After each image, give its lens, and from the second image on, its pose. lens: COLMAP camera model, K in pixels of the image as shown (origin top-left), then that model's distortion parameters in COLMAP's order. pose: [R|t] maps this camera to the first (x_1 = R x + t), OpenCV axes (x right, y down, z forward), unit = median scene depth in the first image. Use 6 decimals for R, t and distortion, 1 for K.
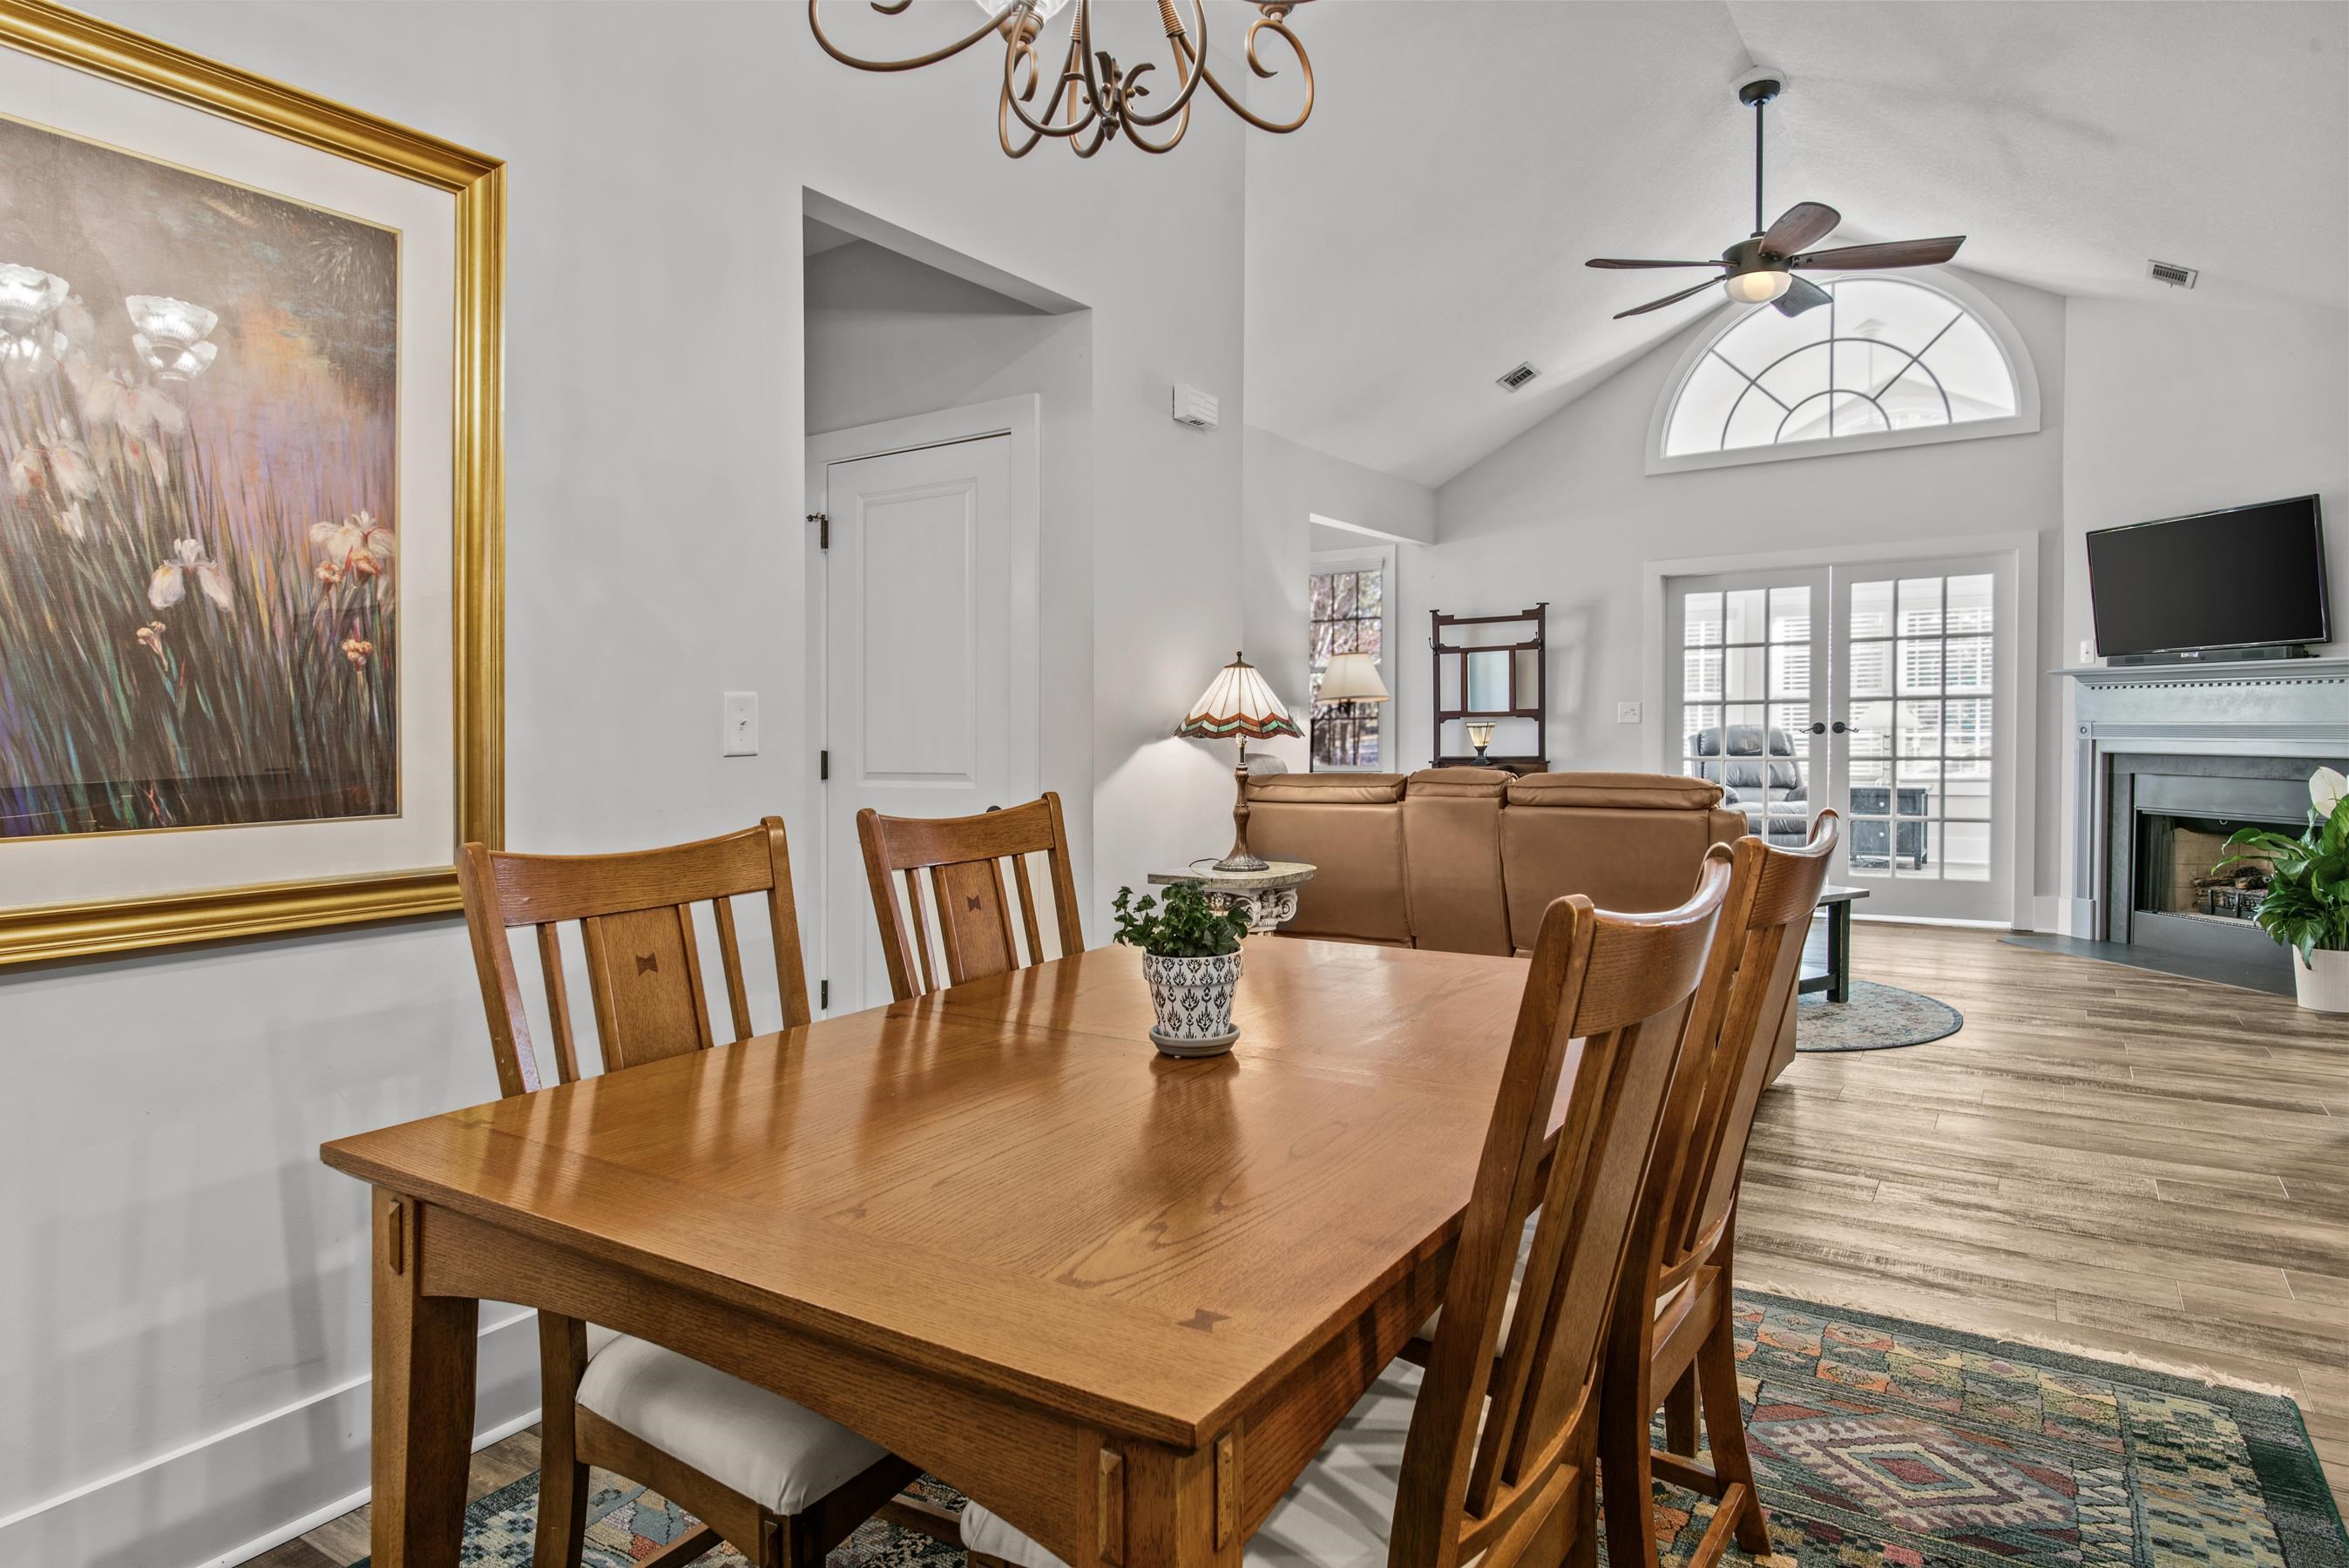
lens RADIAL K [[1361.2, 0, 1109.8], [0, 1361.2, 812.3], [0, 0, 1]] dist [0.001409, 0.001240]
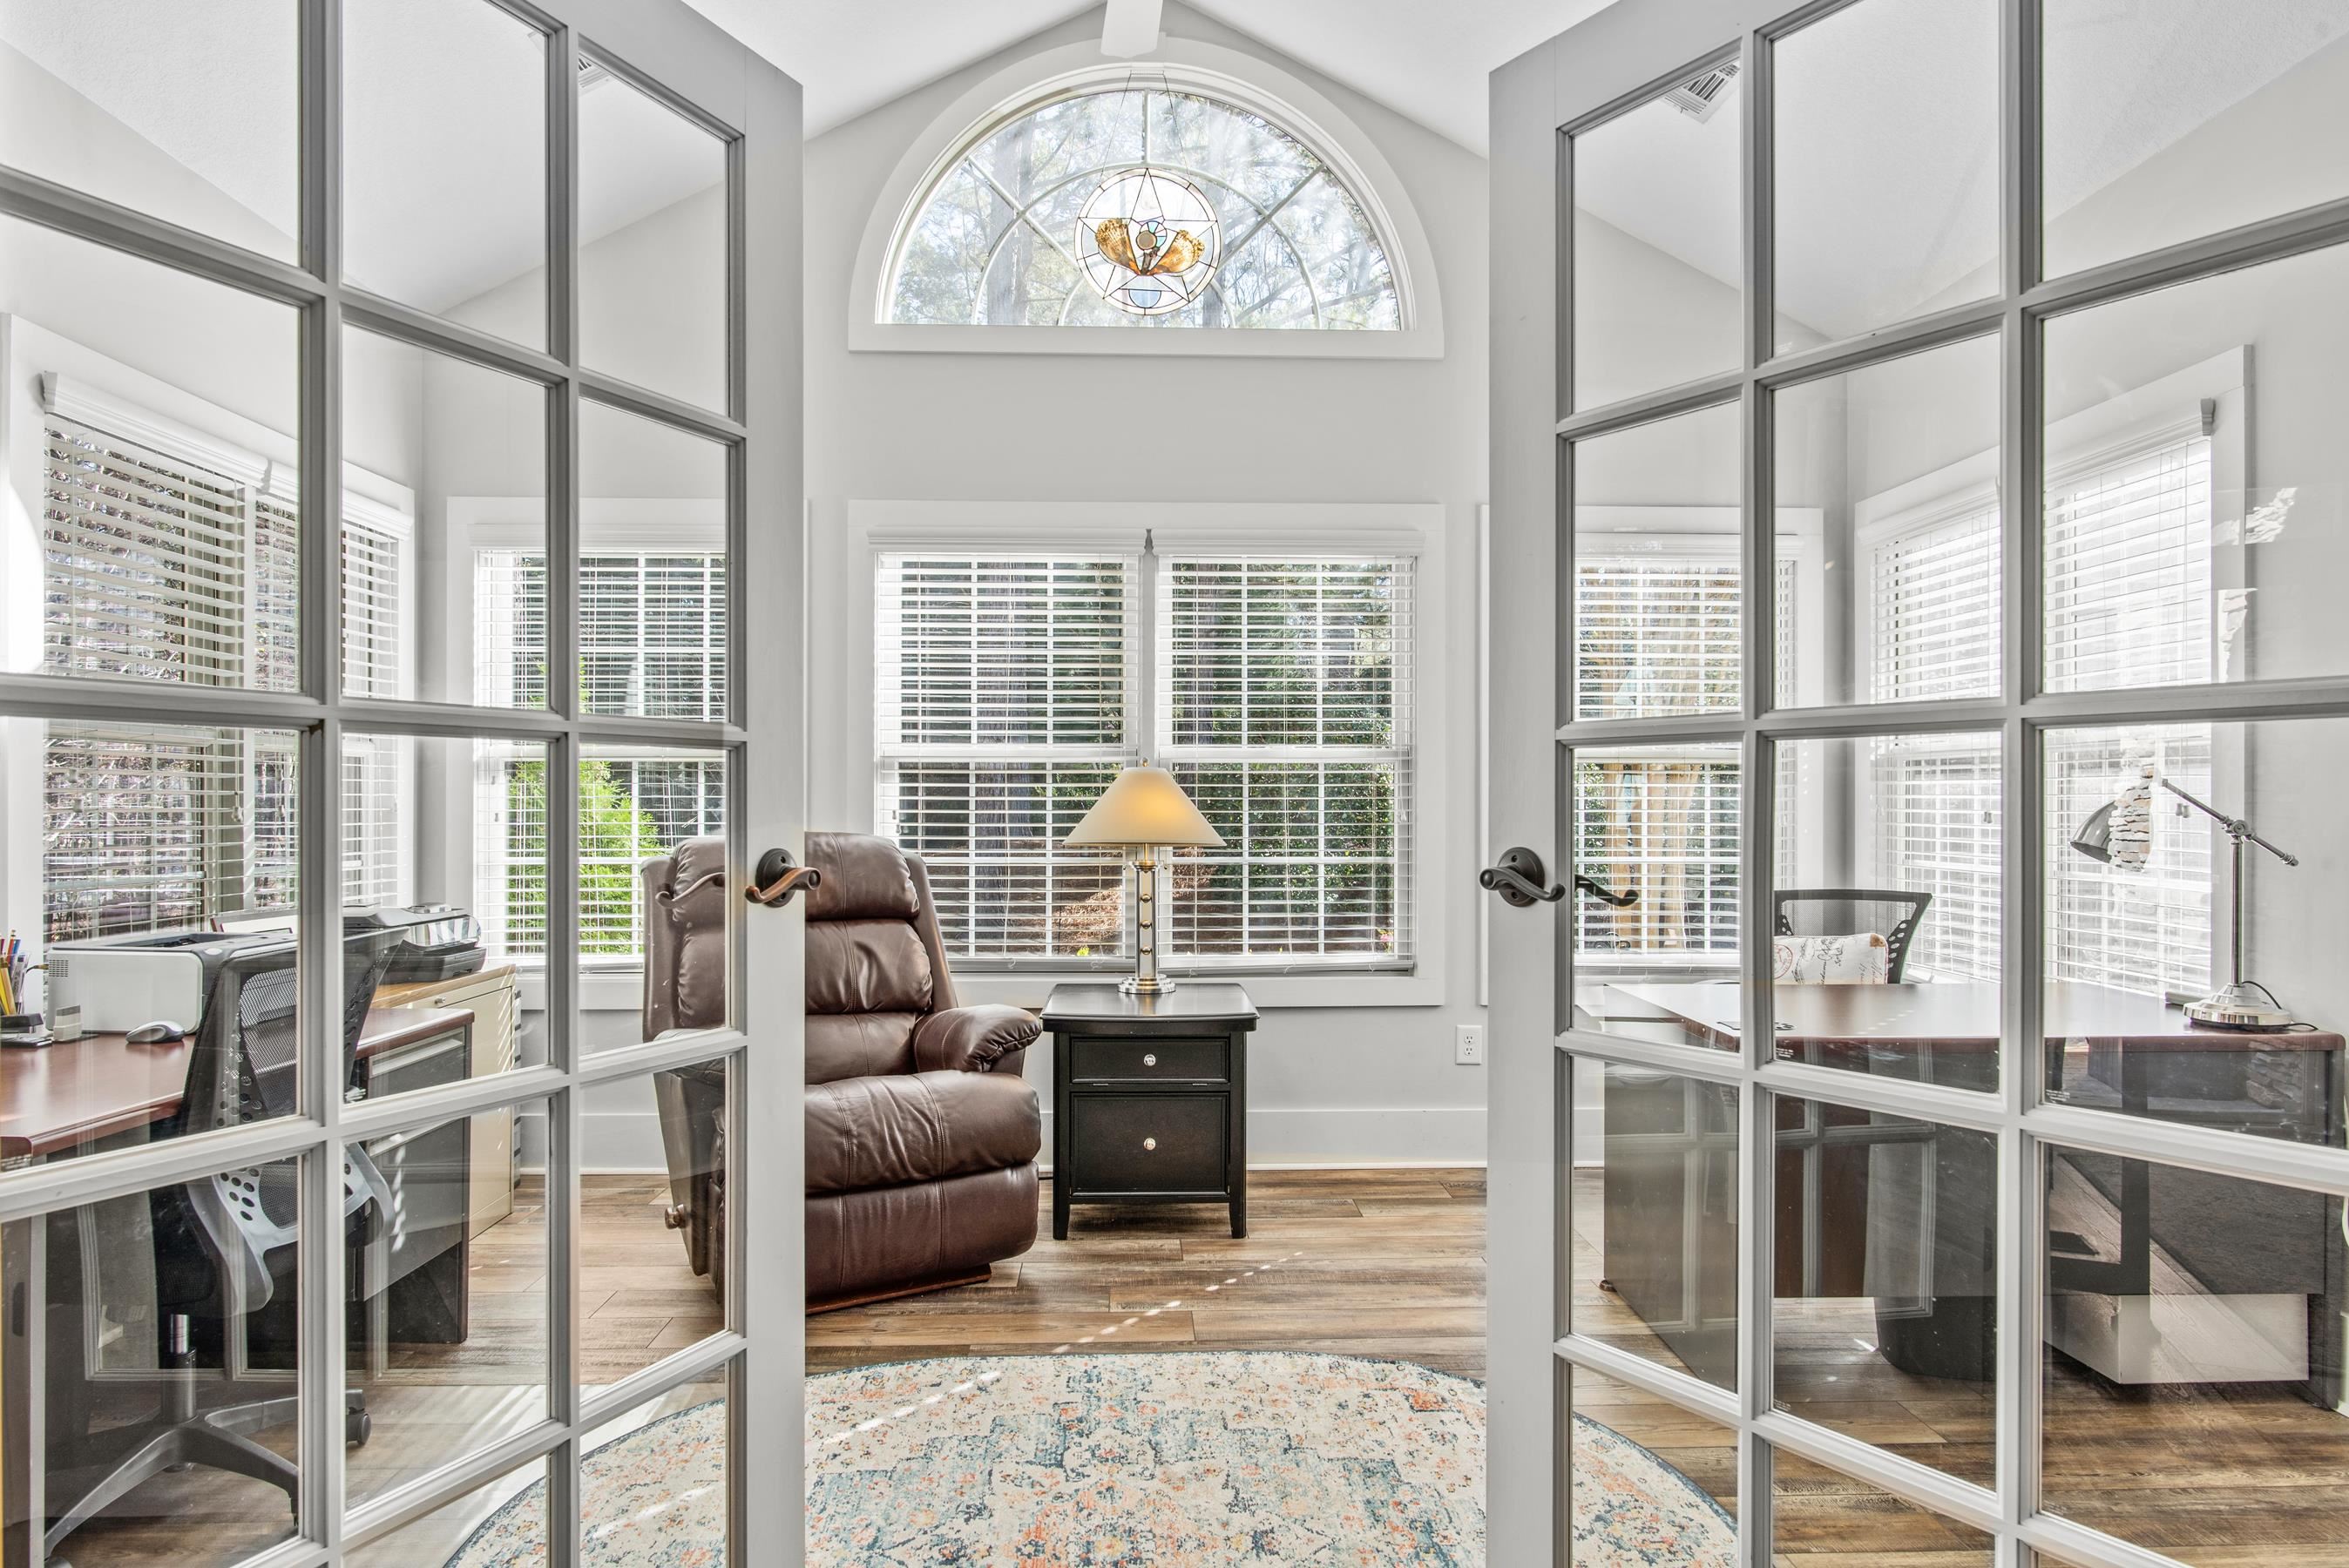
lens RADIAL K [[1357.6, 0, 1174.9], [0, 1357.6, 770.7], [0, 0, 1]] dist [-0.011479, -0.000455]
pose [[0.798417, 0.031528, 0.601279, 0.442779], [0.025542, 0.995956, -0.086138, -0.064198], [-0.601563, 0.084132, 0.794382, 0.881369]]
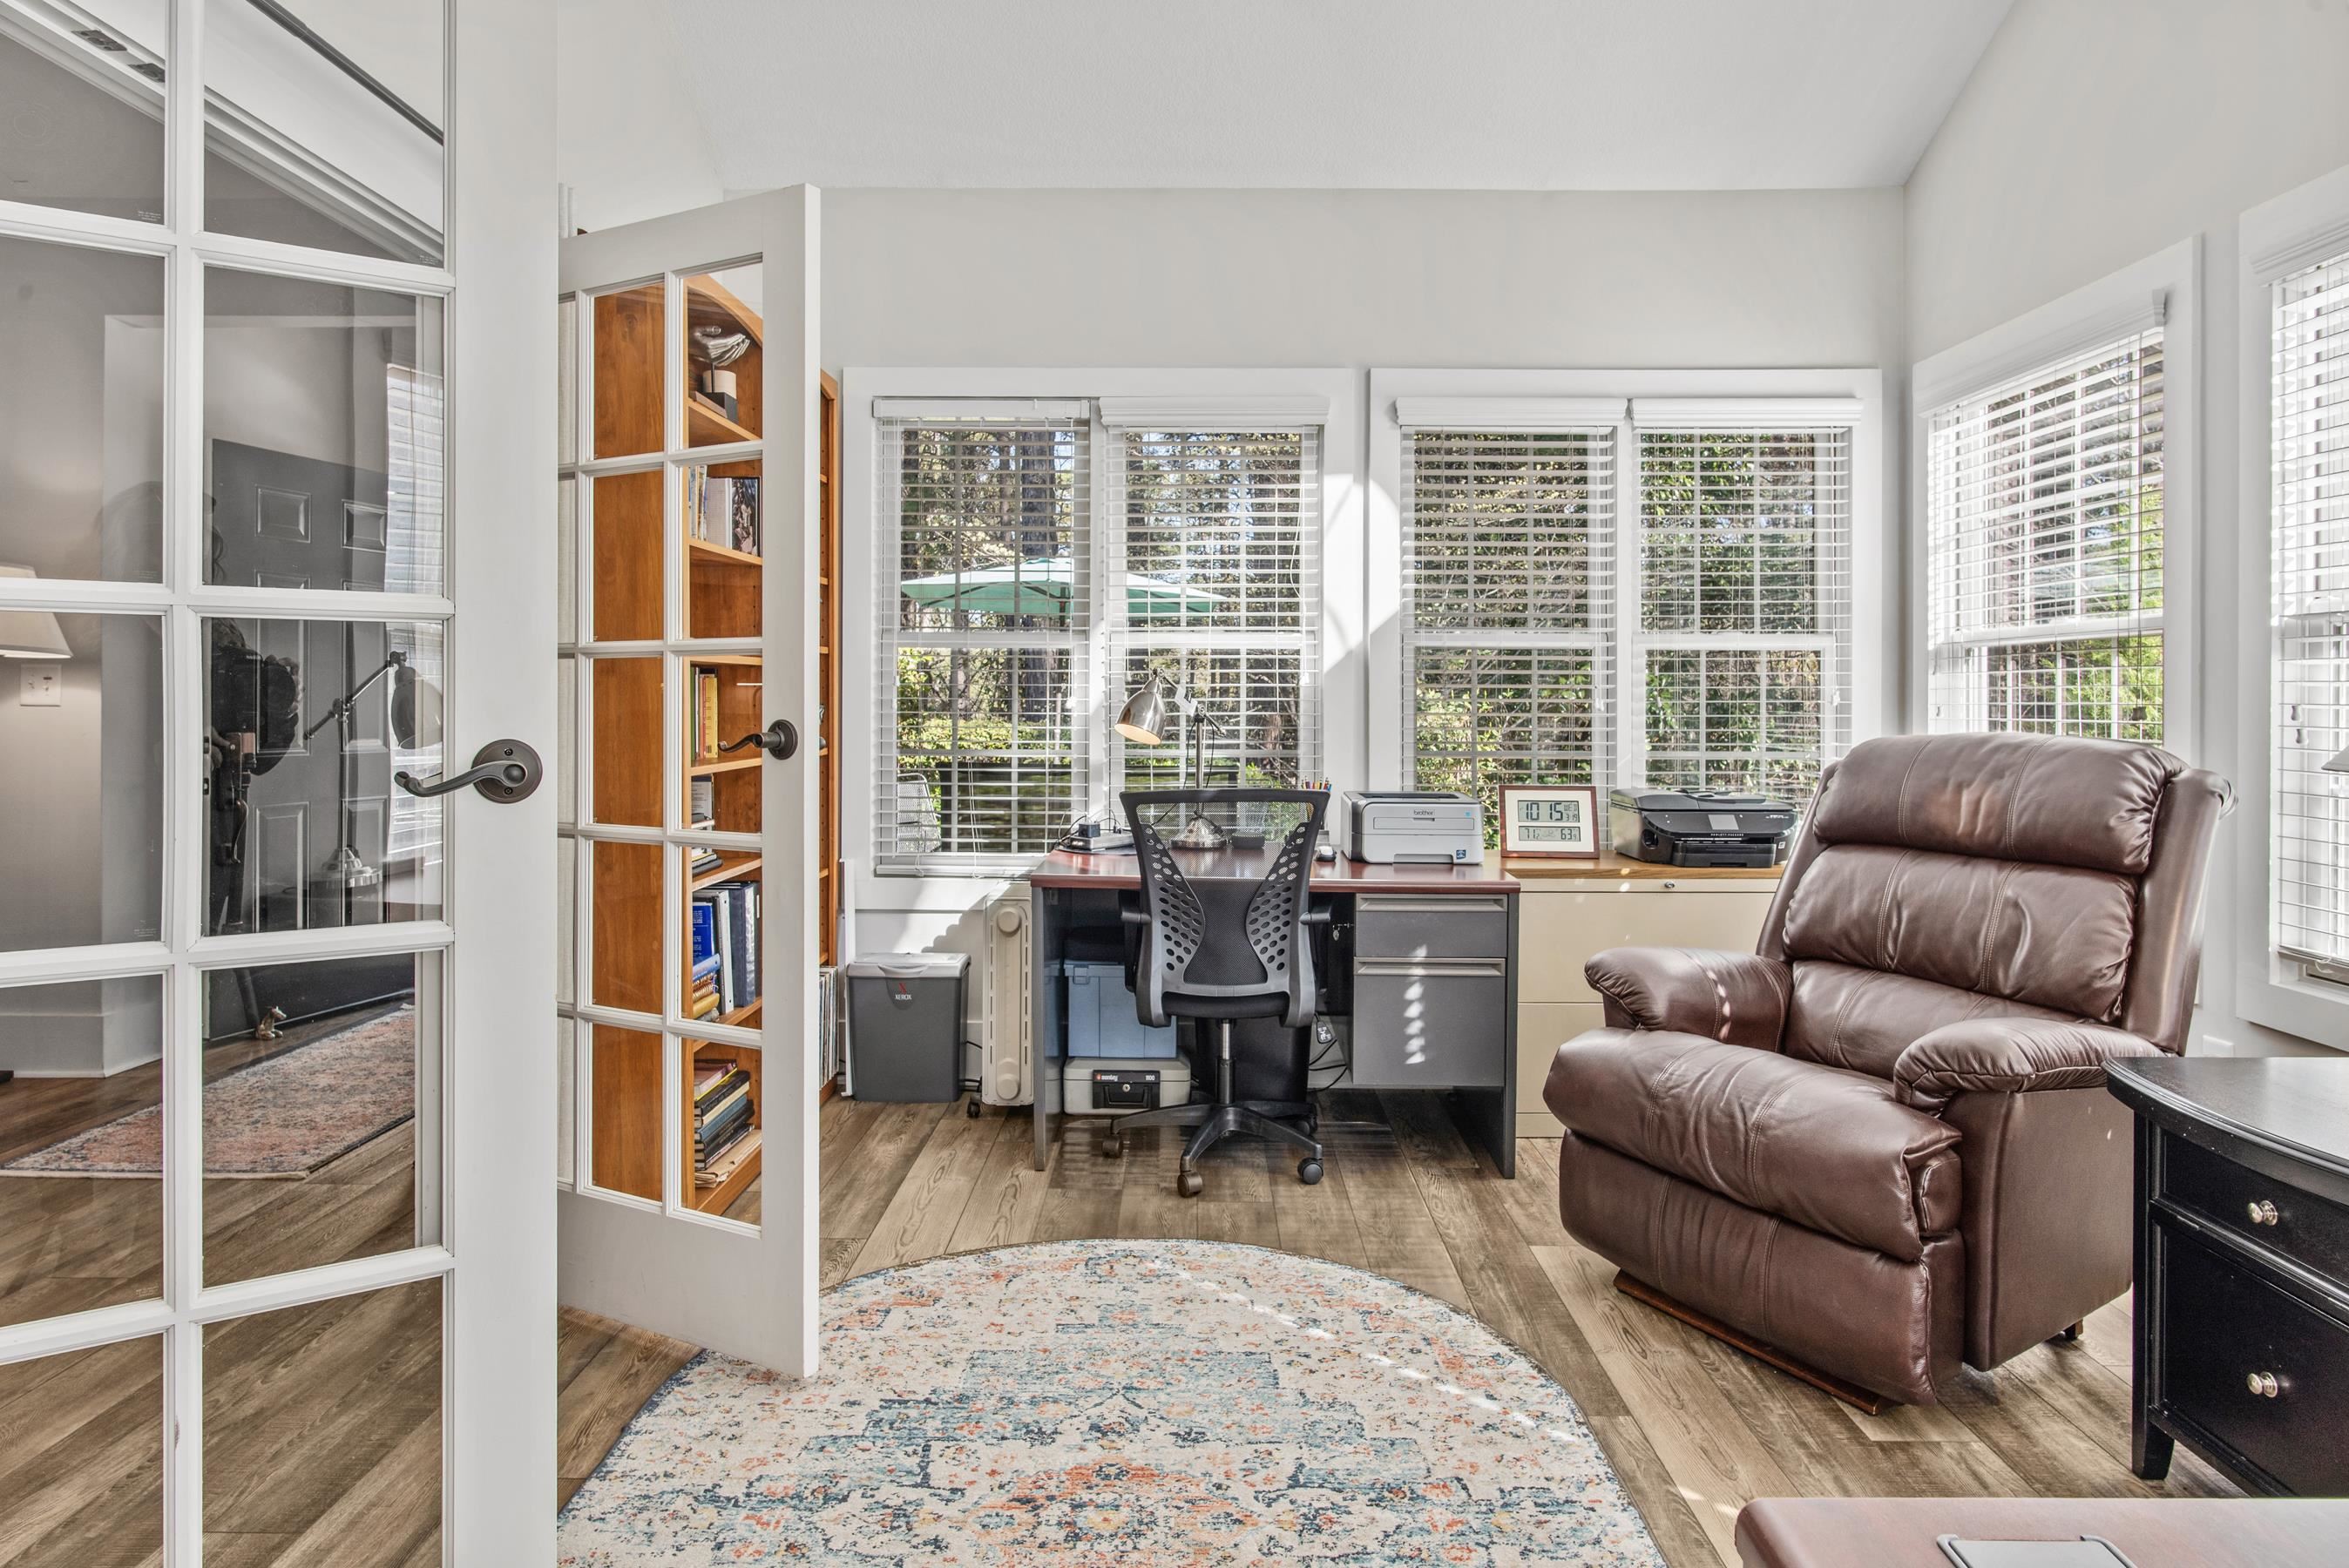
lens RADIAL K [[1358.1, 0, 1178.0], [0, 1358.1, 691.6], [0, 0, 1]] dist [-0.002708, -0.000837]
pose [[0.577205, 0.020702, -0.816337, 0.770926], [-0.068504, 0.997382, -0.023144, -0.076377], [0.813721, 0.069282, 0.577112, 0.967492]]
